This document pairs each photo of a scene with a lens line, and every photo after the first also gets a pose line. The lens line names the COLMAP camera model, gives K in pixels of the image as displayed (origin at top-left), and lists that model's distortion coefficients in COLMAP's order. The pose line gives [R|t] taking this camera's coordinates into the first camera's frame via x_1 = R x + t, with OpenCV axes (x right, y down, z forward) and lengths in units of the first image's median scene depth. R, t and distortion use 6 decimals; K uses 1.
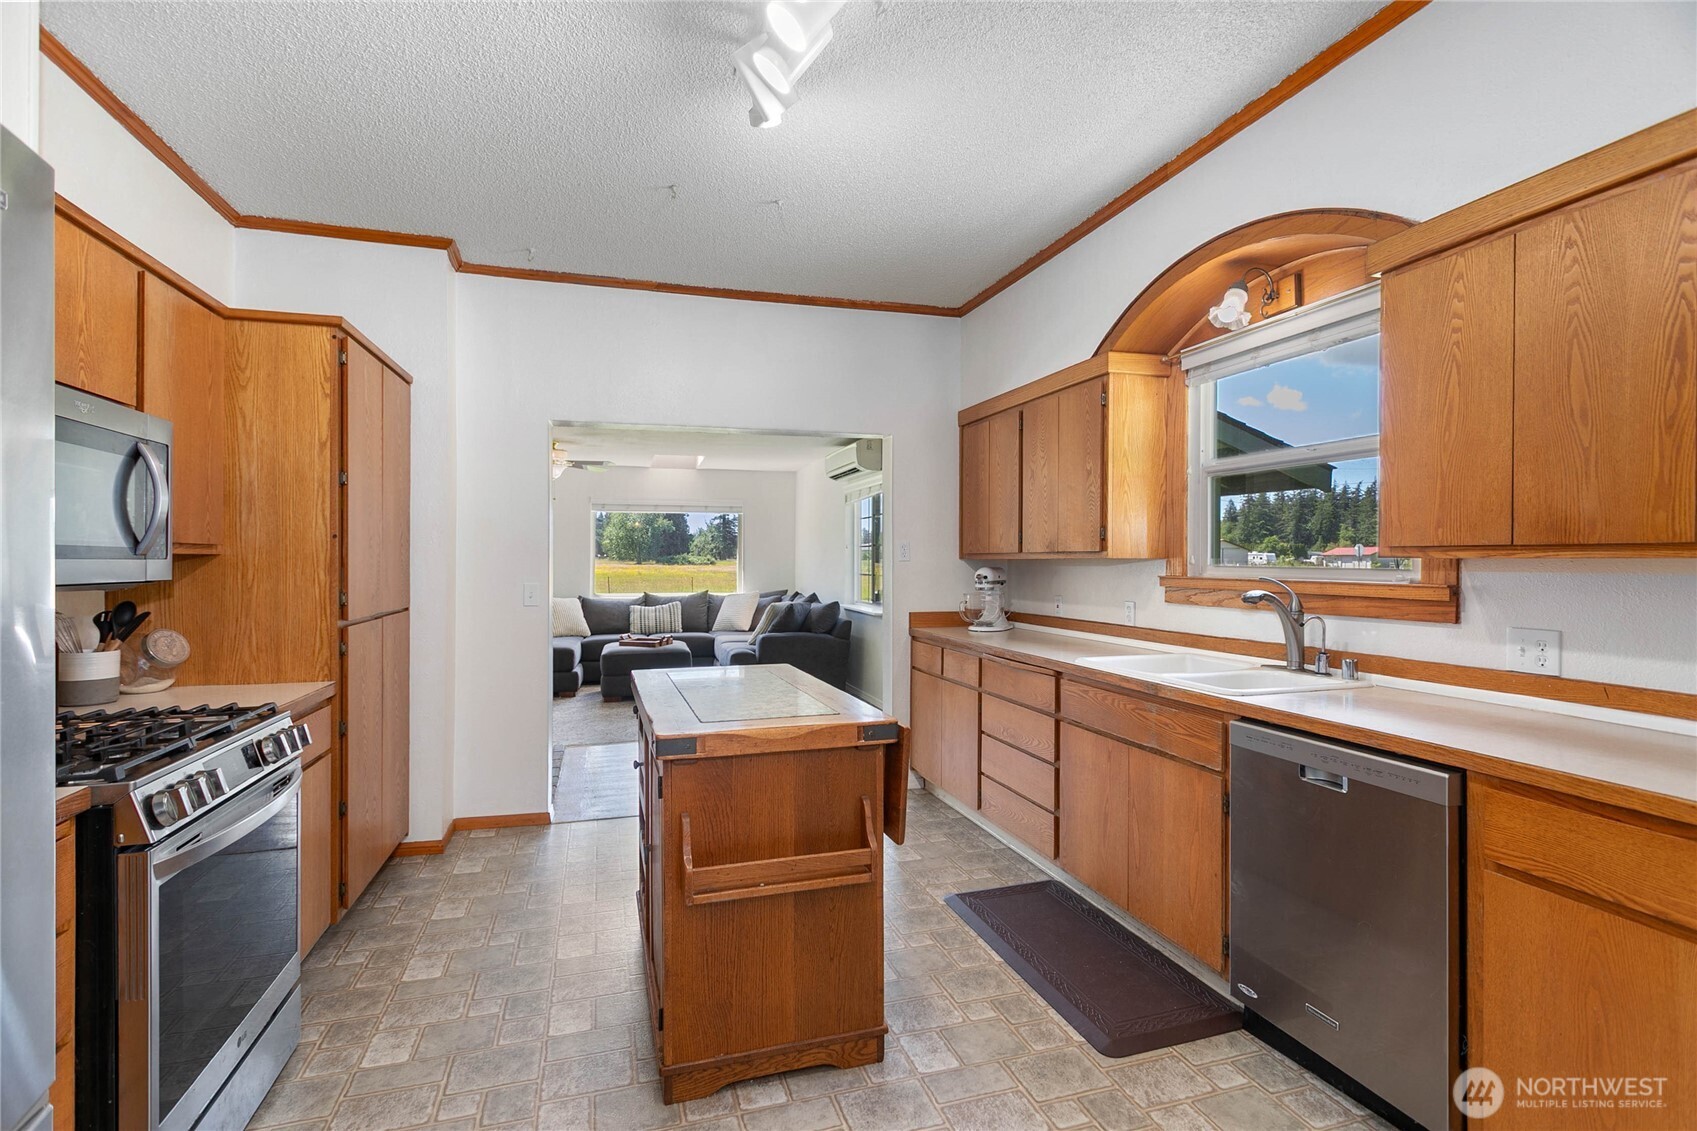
lens RADIAL K [[799.8, 0, 838.2], [0, 799.8, 565.7], [0, 0, 1]] dist [0.001796, -0.000163]
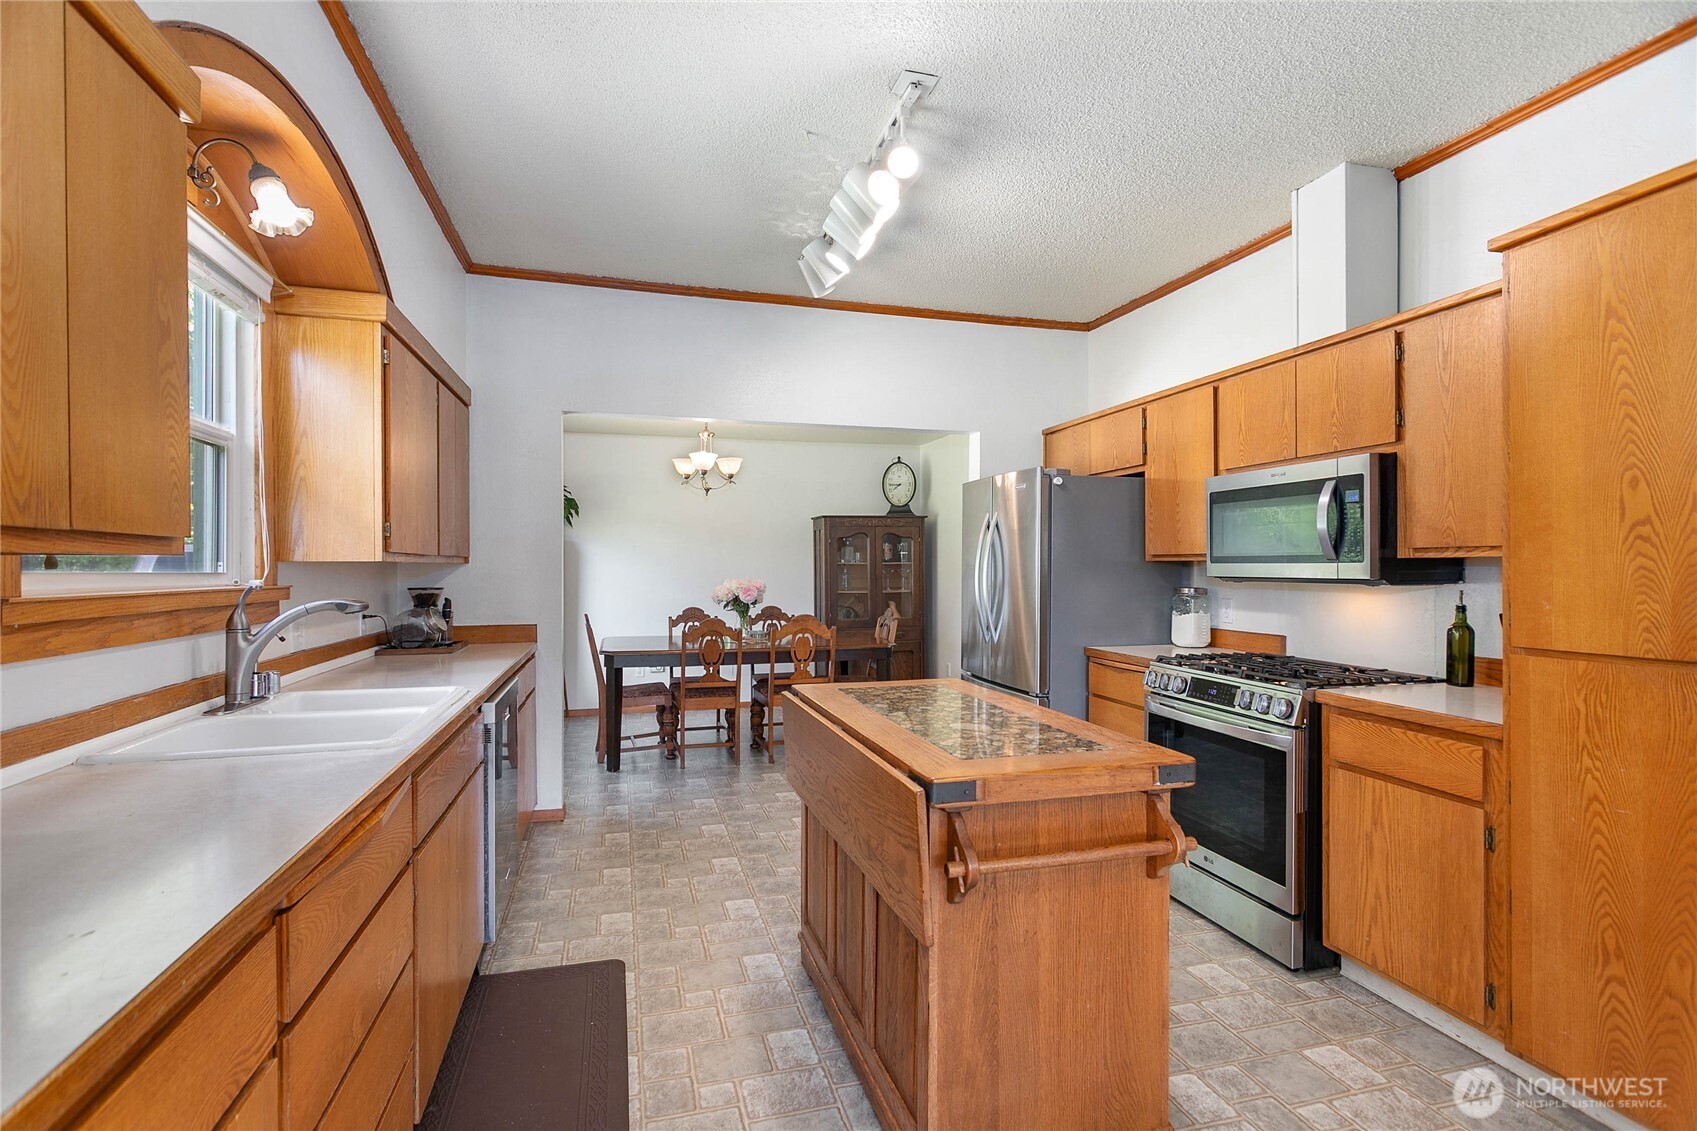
lens RADIAL K [[799.8, 0, 851.9], [0, 799.8, 575.8], [0, 0, 1]] dist [0.001796, -0.000163]
pose [[-0.999982, -0.000919, 0.006000, -0.023240], [-0.000814, 0.999849, 0.017339, -0.006561], [-0.006015, 0.017334, -0.999832, 1.765715]]
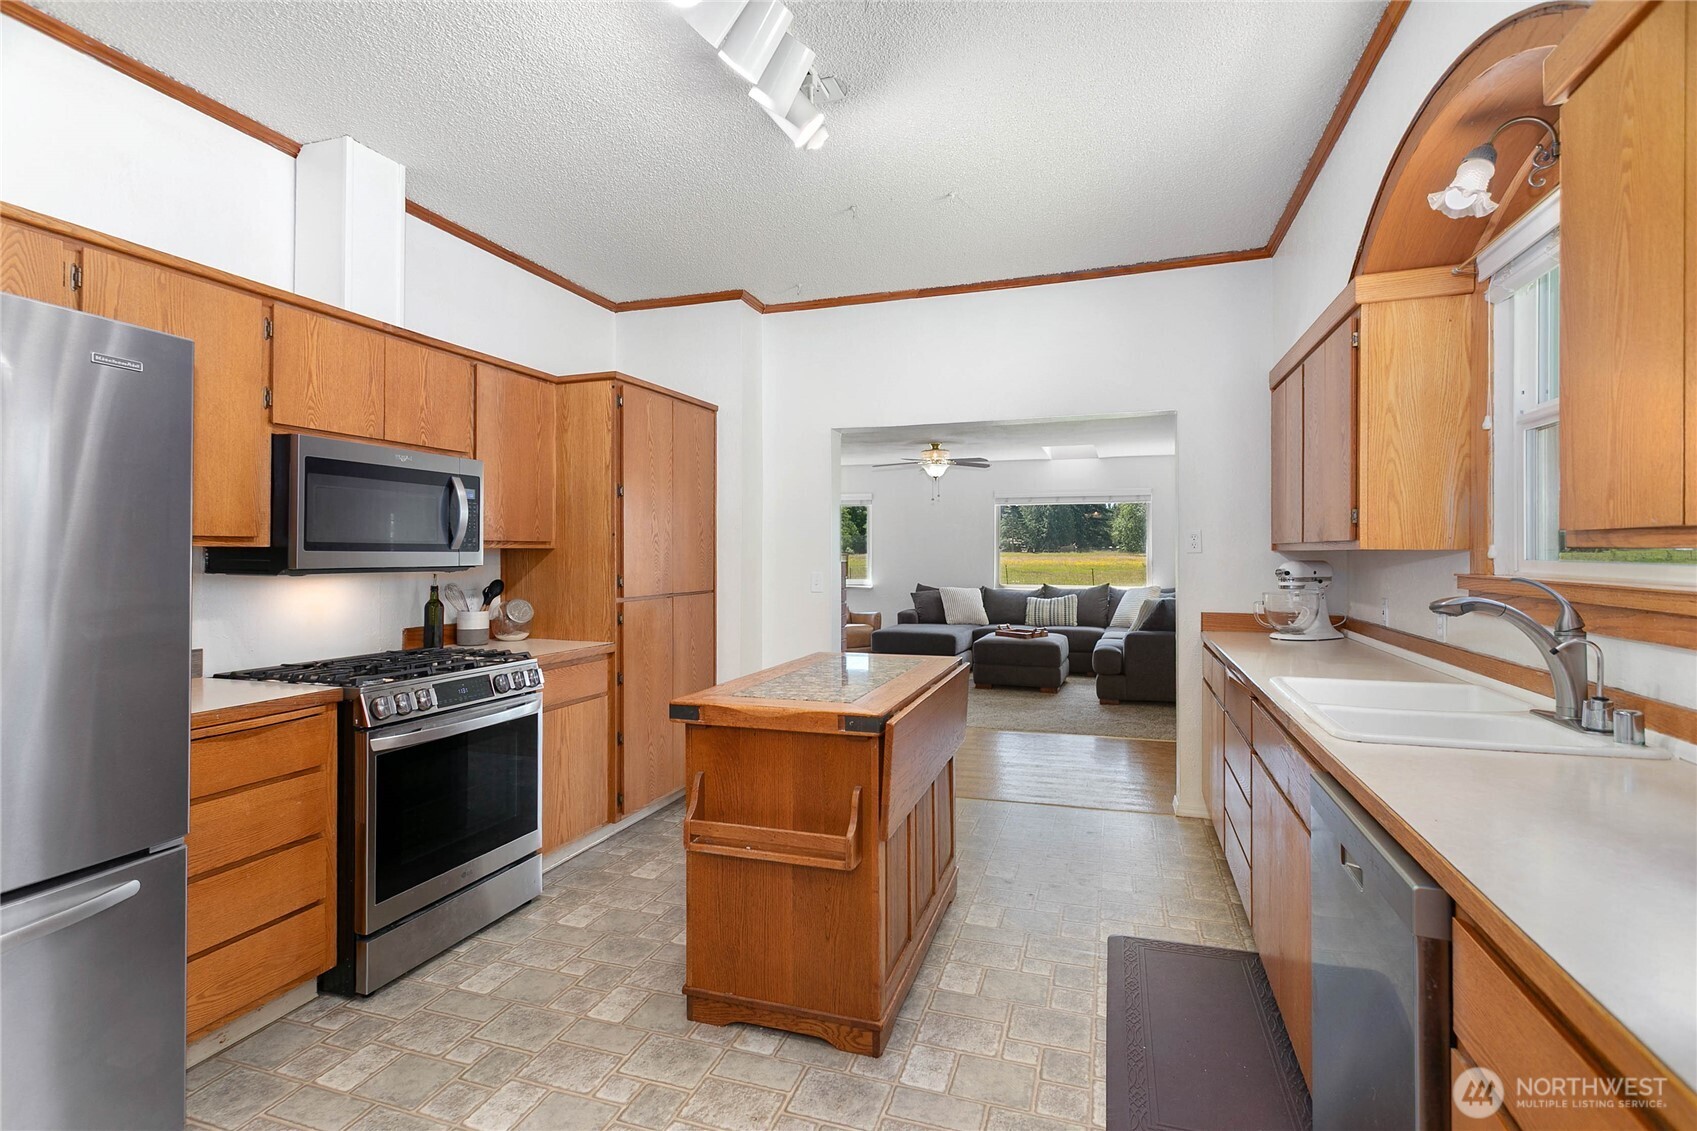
lens RADIAL K [[799.8, 0, 841.4], [0, 799.8, 552.0], [0, 0, 1]] dist [0.001796, -0.000163]
pose [[0.813738, -0.000654, -0.581231, 0.466984], [-0.003338, 0.999978, -0.005799, -0.000944], [0.581222, 0.006659, 0.813718, 0.127958]]
